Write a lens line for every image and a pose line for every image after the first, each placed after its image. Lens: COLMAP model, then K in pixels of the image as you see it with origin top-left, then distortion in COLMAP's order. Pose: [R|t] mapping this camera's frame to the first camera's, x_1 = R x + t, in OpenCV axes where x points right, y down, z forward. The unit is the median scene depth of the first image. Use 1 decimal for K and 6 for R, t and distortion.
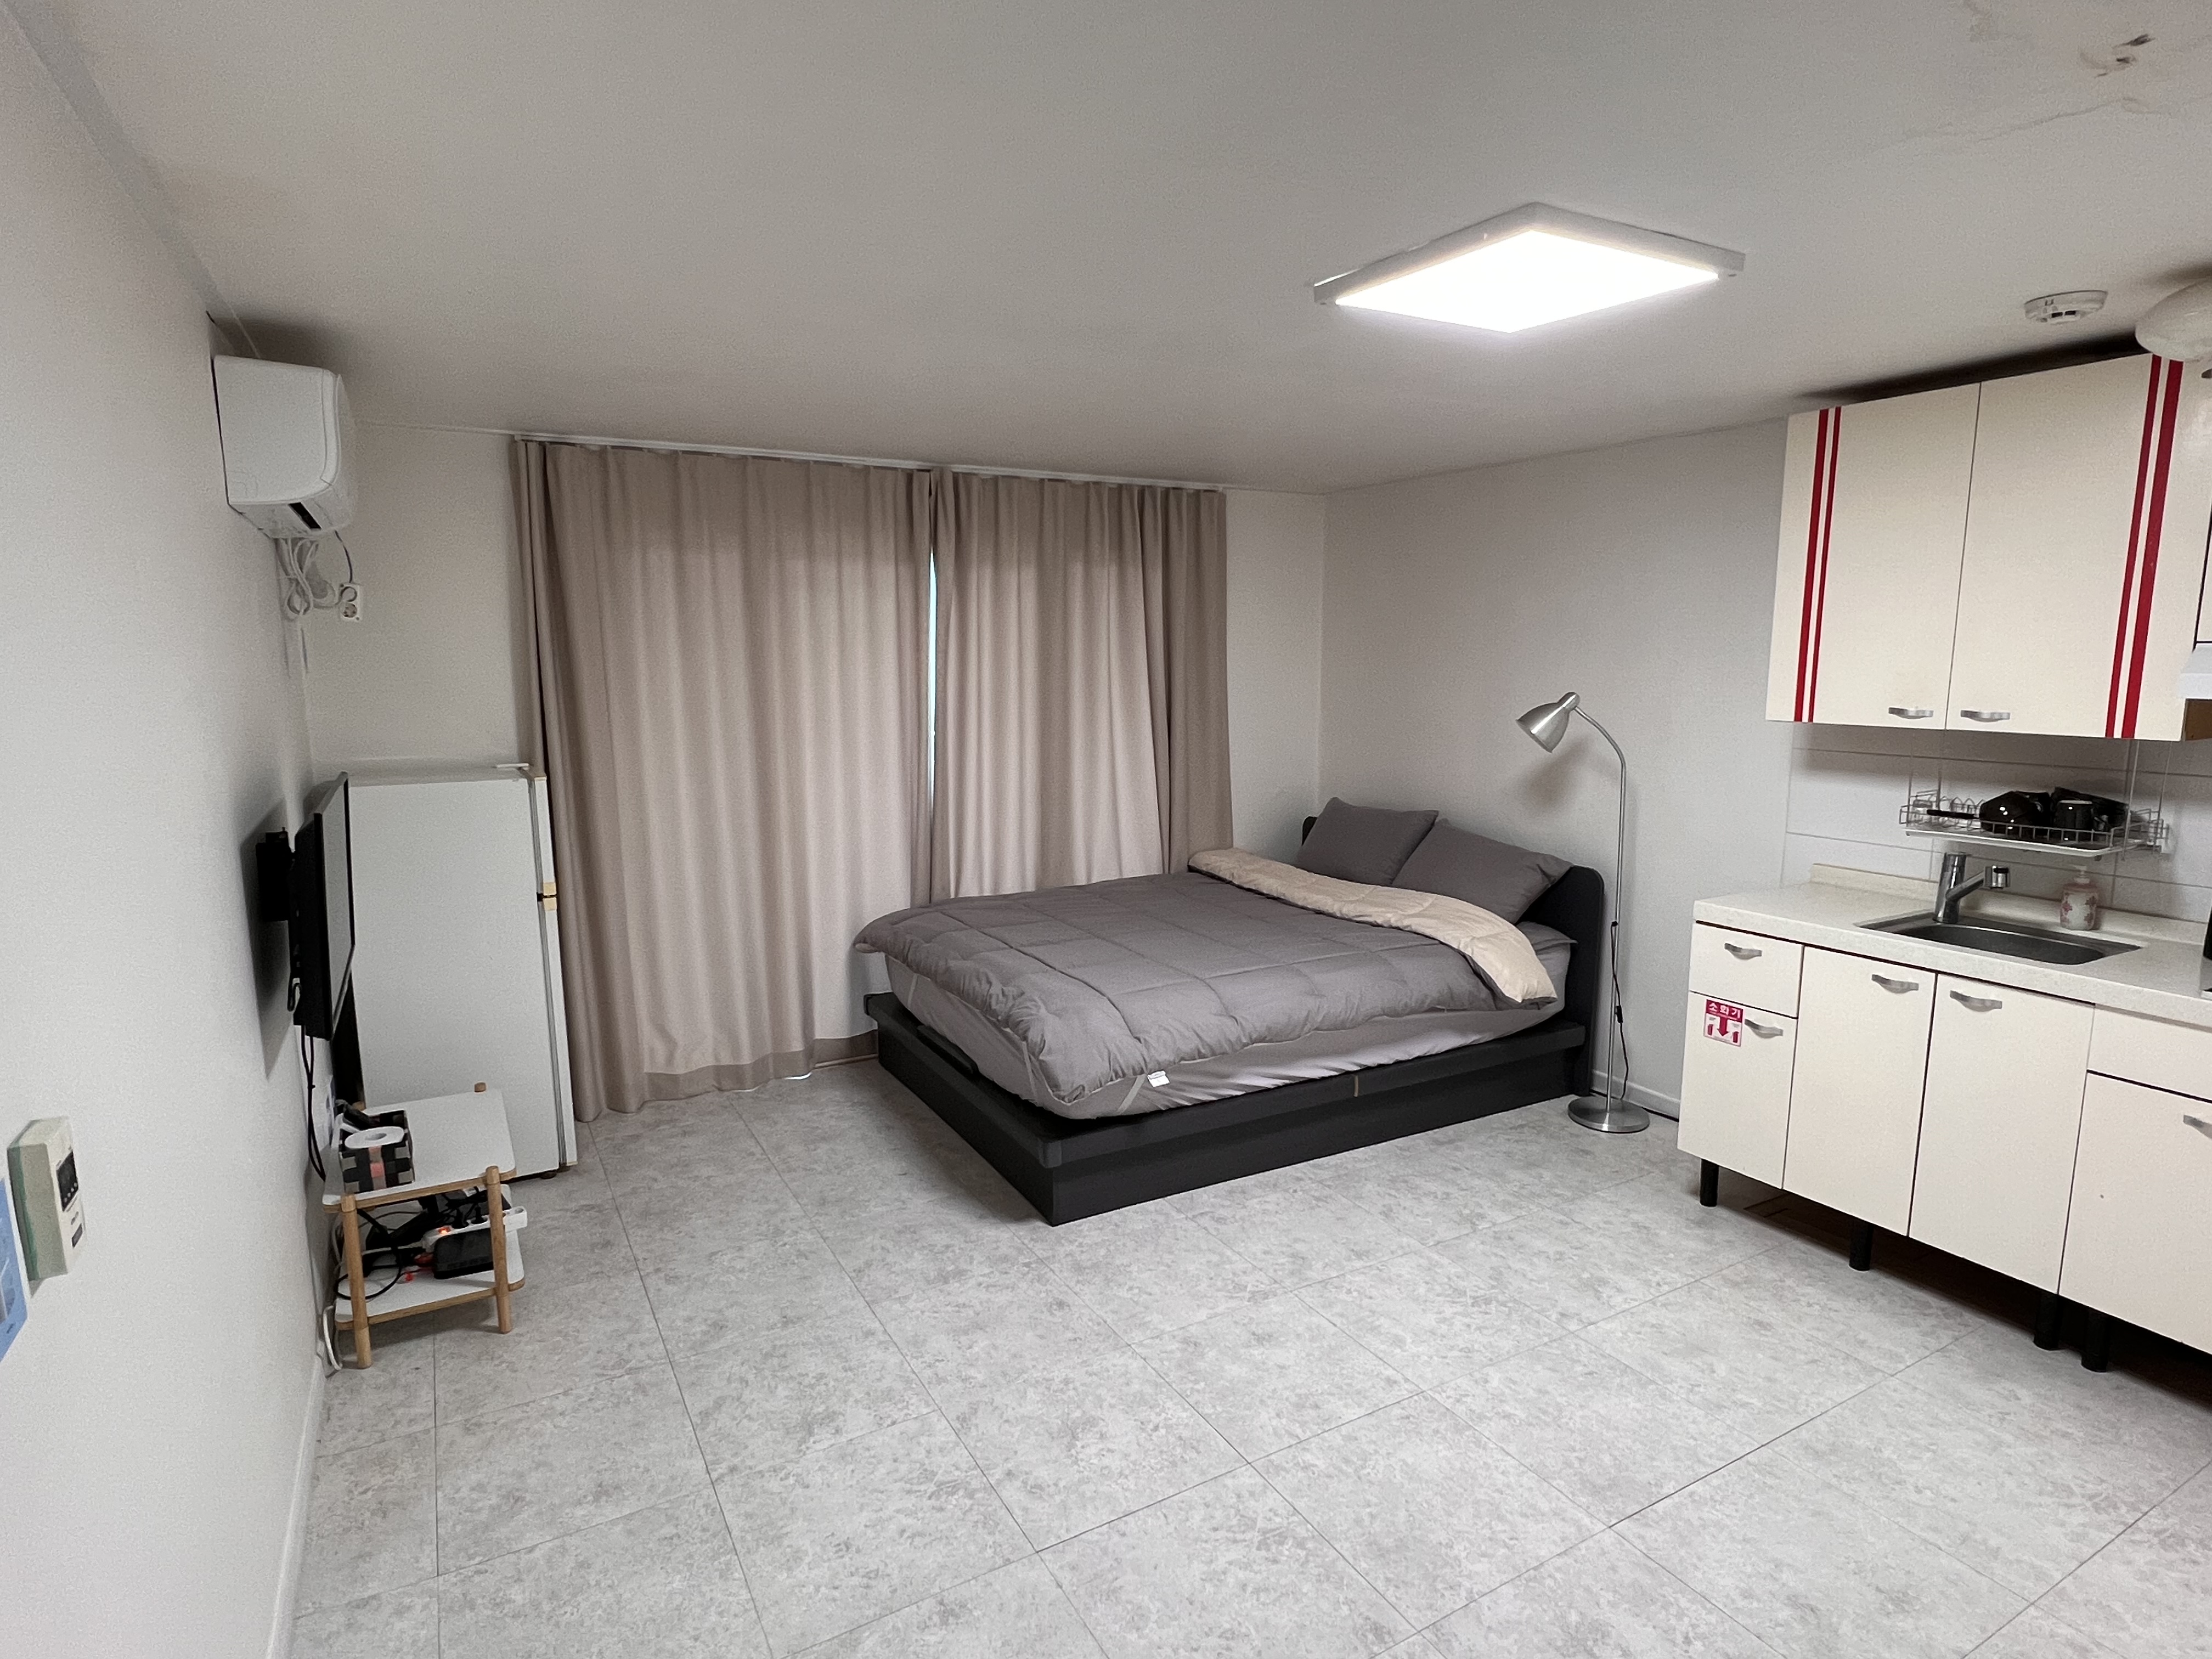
lens RADIAL K [[1200.9, 0, 1106.0], [0, 1200.9, 829.5], [0, 0, 1]] dist [-0.016653, -0.000277]
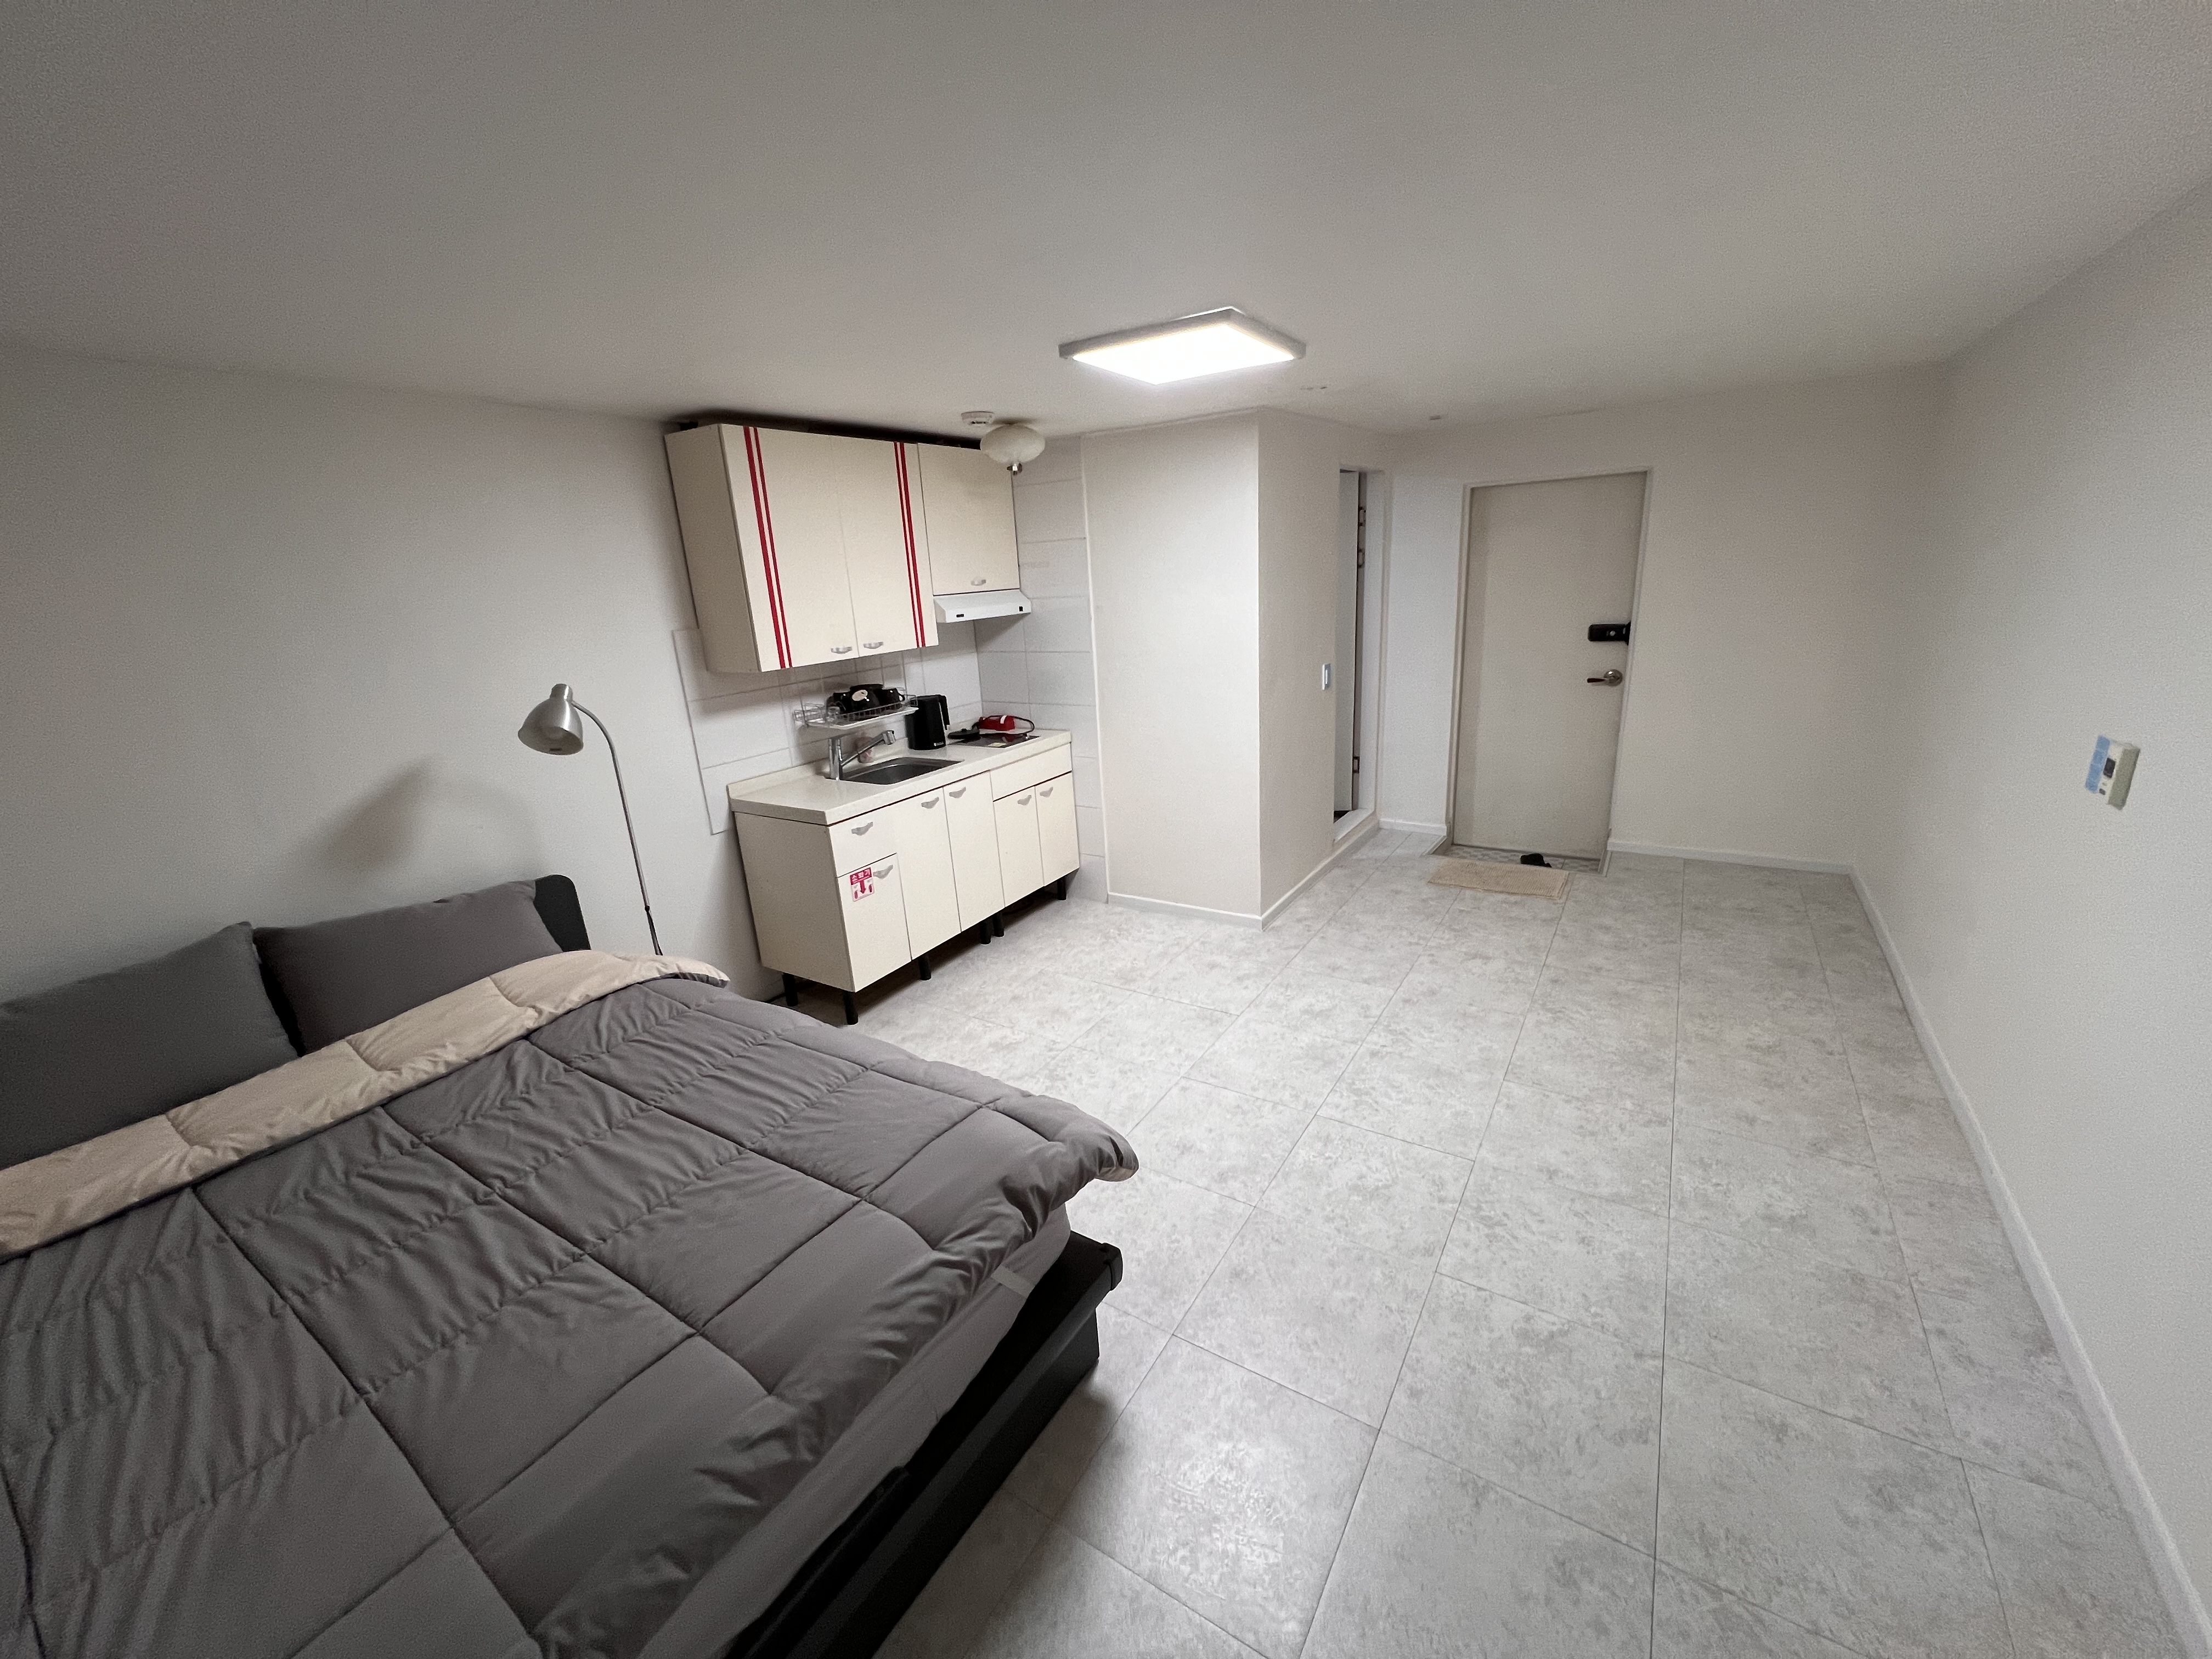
lens RADIAL K [[880.6, 0, 1106.0], [0, 880.6, 829.5], [0, 0, 1]] dist [0.001449, -0.000277]
pose [[-0.470306, -0.223906, 0.853627, -0.607572], [0.191875, 0.918196, 0.346556, -0.251643], [-0.861392, 0.326777, -0.388870, 1.443874]]
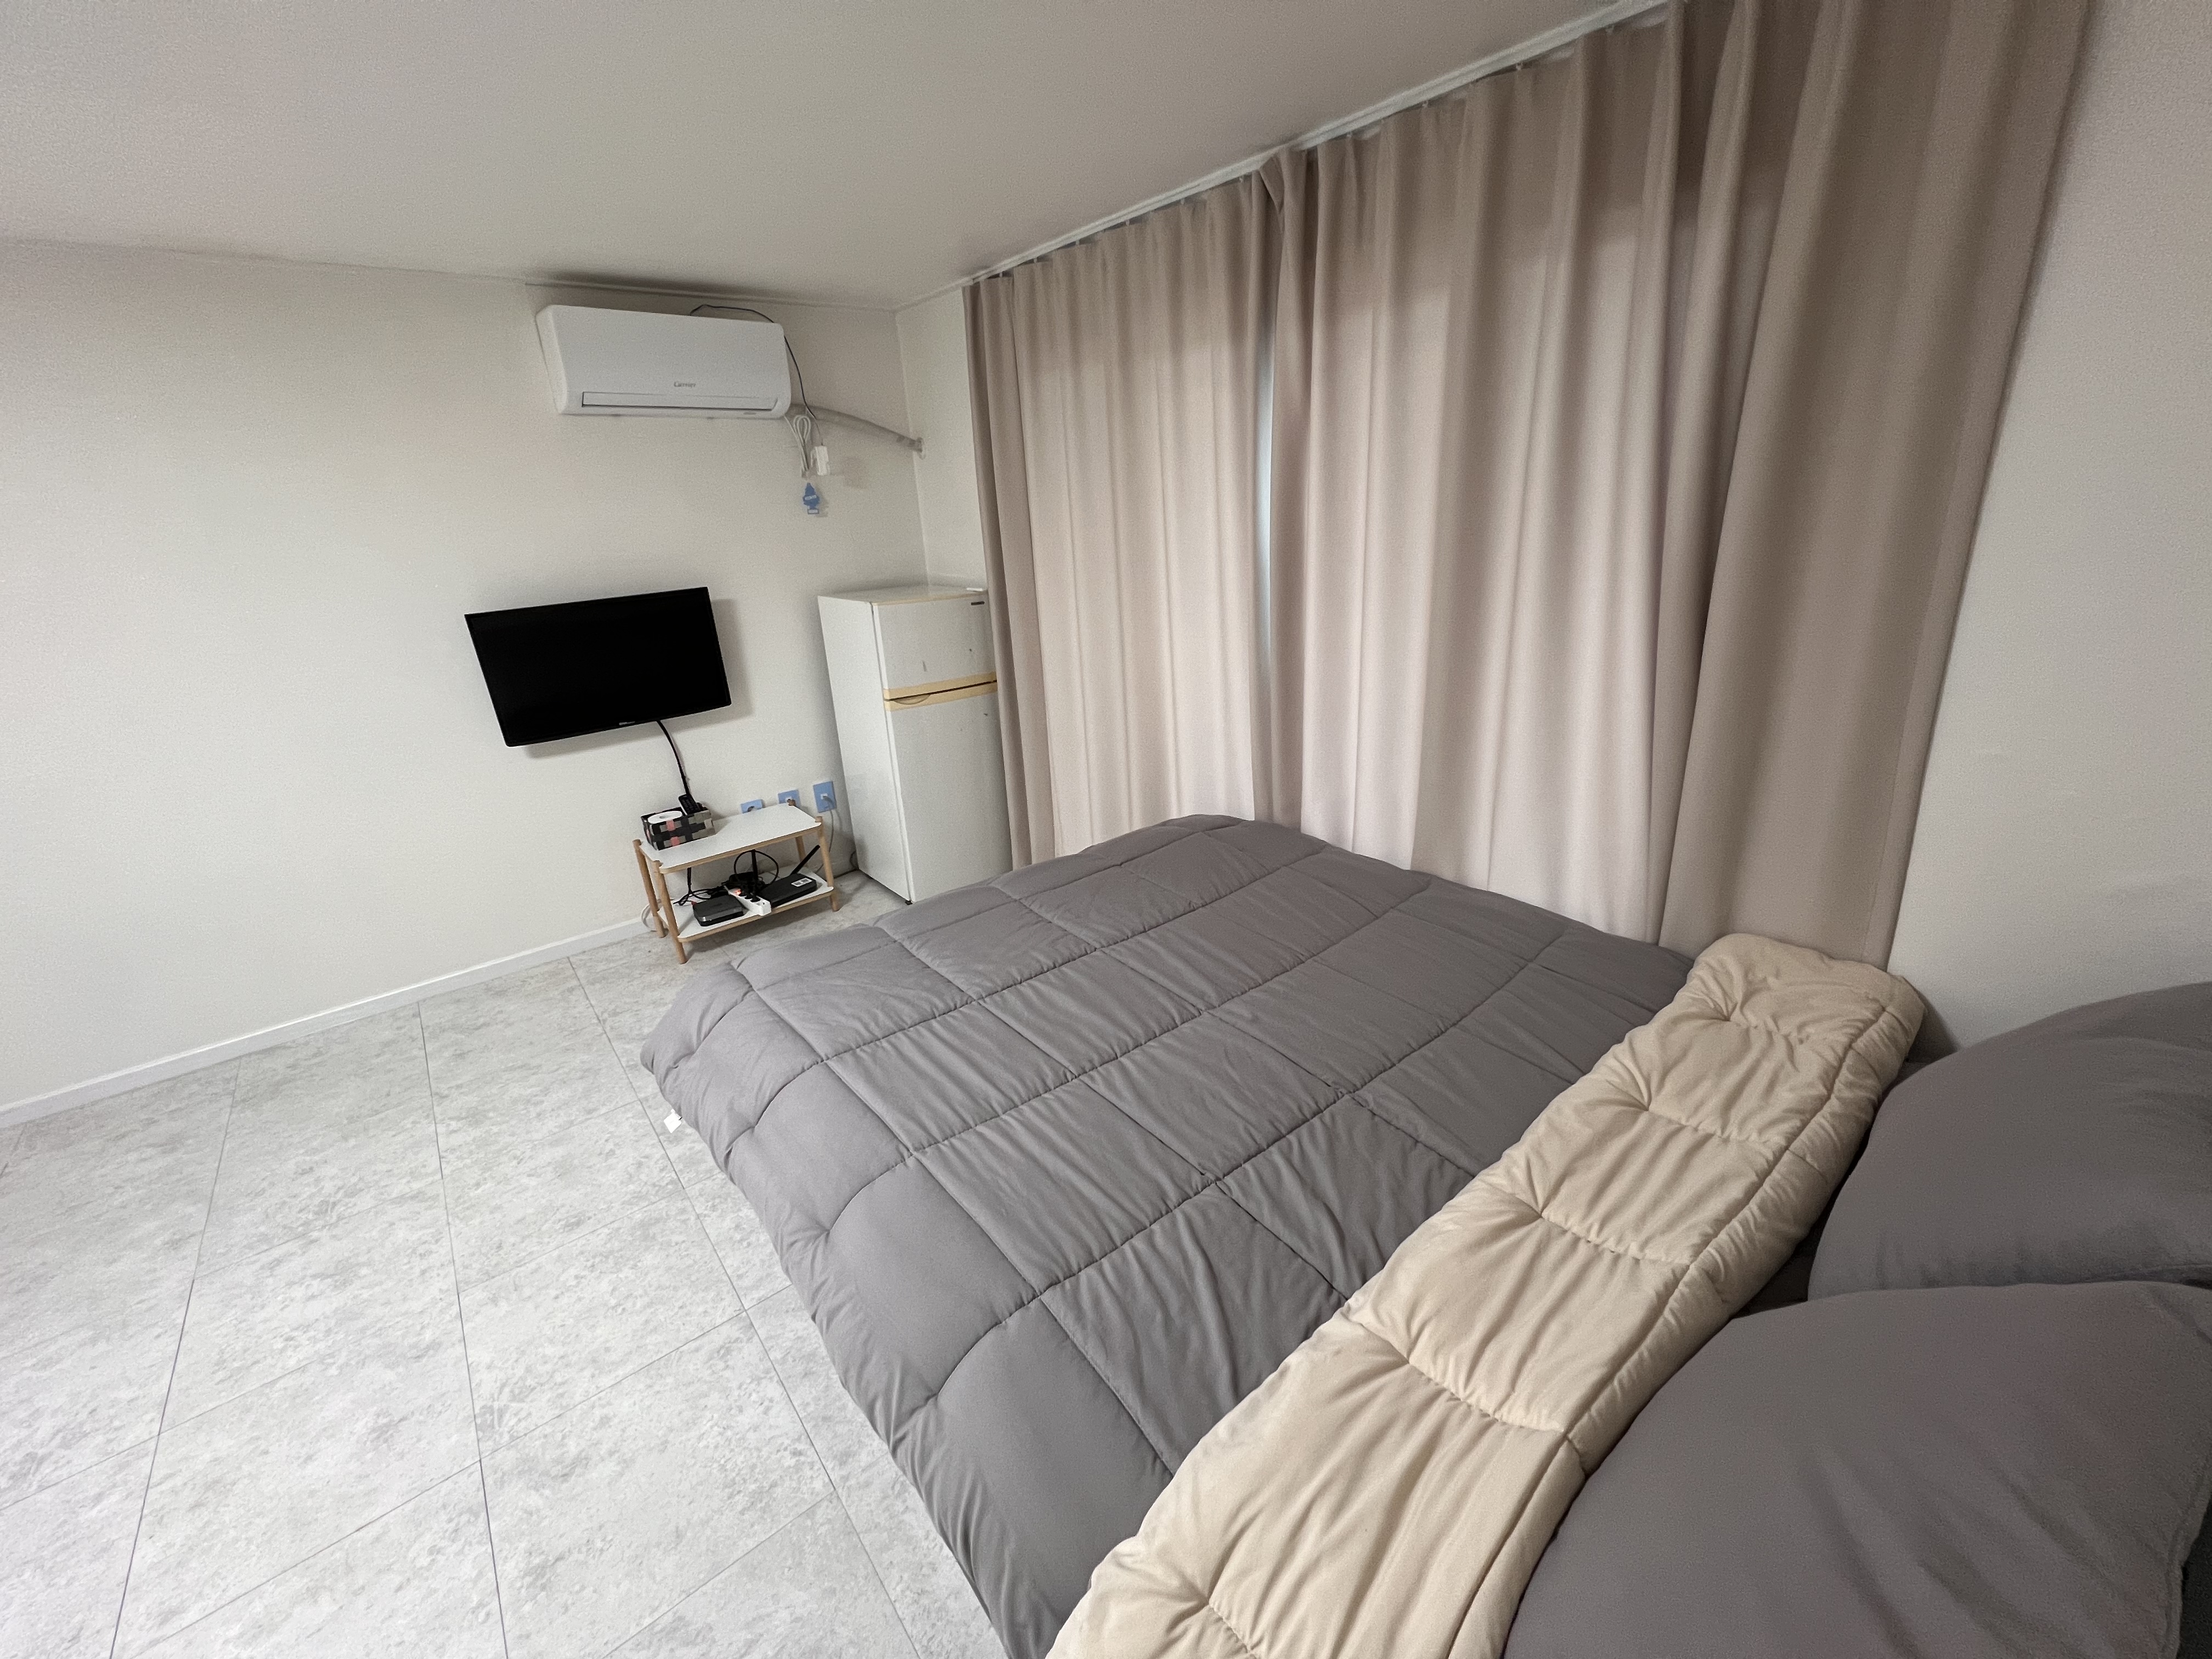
lens RADIAL K [[880.6, 0, 1106.0], [0, 880.6, 829.5], [0, 0, 1]] dist [0.001449, -0.000277]
pose [[0.163151, 0.350499, -0.922243, 0.665146], [-0.097305, 0.935927, 0.338485, -0.214252], [0.981791, 0.034515, 0.186803, 1.466560]]
